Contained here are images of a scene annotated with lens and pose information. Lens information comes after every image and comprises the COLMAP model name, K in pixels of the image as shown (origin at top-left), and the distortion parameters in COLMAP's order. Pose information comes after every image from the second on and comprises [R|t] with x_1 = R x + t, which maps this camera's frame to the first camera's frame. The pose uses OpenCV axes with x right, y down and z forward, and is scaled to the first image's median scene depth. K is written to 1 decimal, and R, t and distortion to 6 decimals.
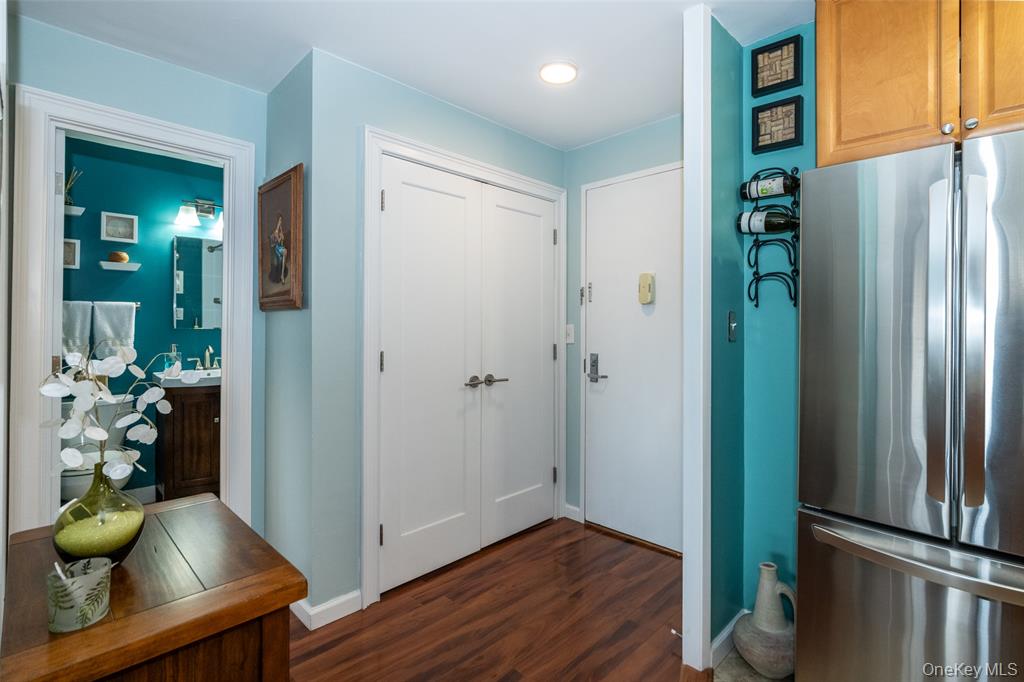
lens RADIAL K [[485.0, 0, 551.1], [0, 485.0, 321.8], [0, 0, 1]] dist [-0.001937, 0.000572]
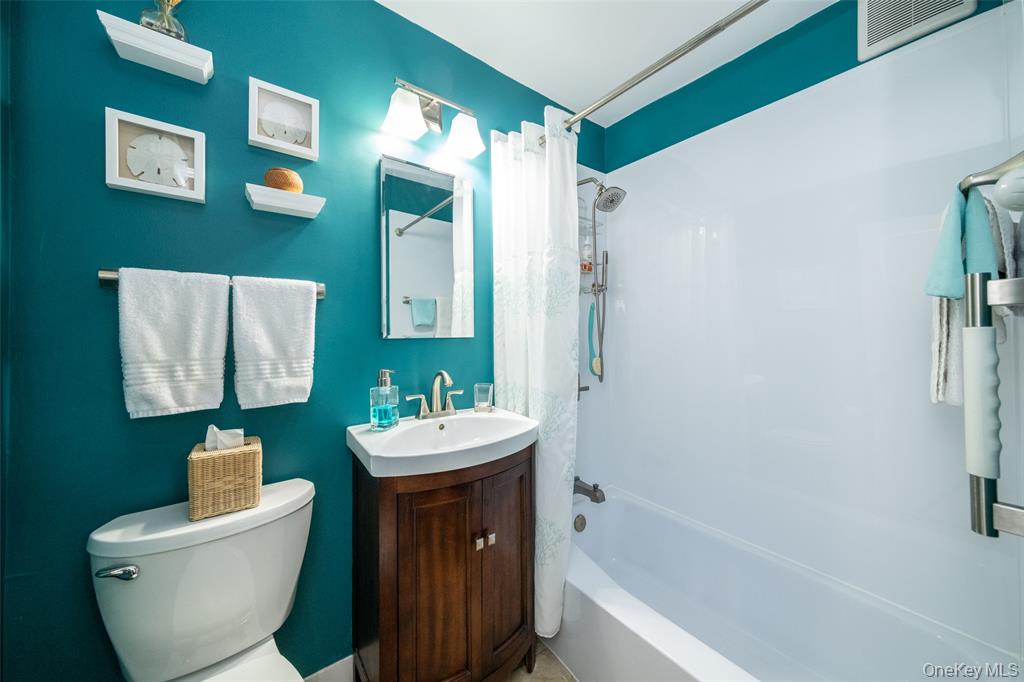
lens RADIAL K [[348.8, 0, 509.4], [0, 348.8, 332.4], [0, 0, 1]] dist [0.001195, 0.000023]
pose [[0.982056, -0.003258, -0.188564, -0.618211], [0.004100, 0.999983, 0.004076, 0.008596], [0.188547, -0.004776, 0.982052, 0.711812]]
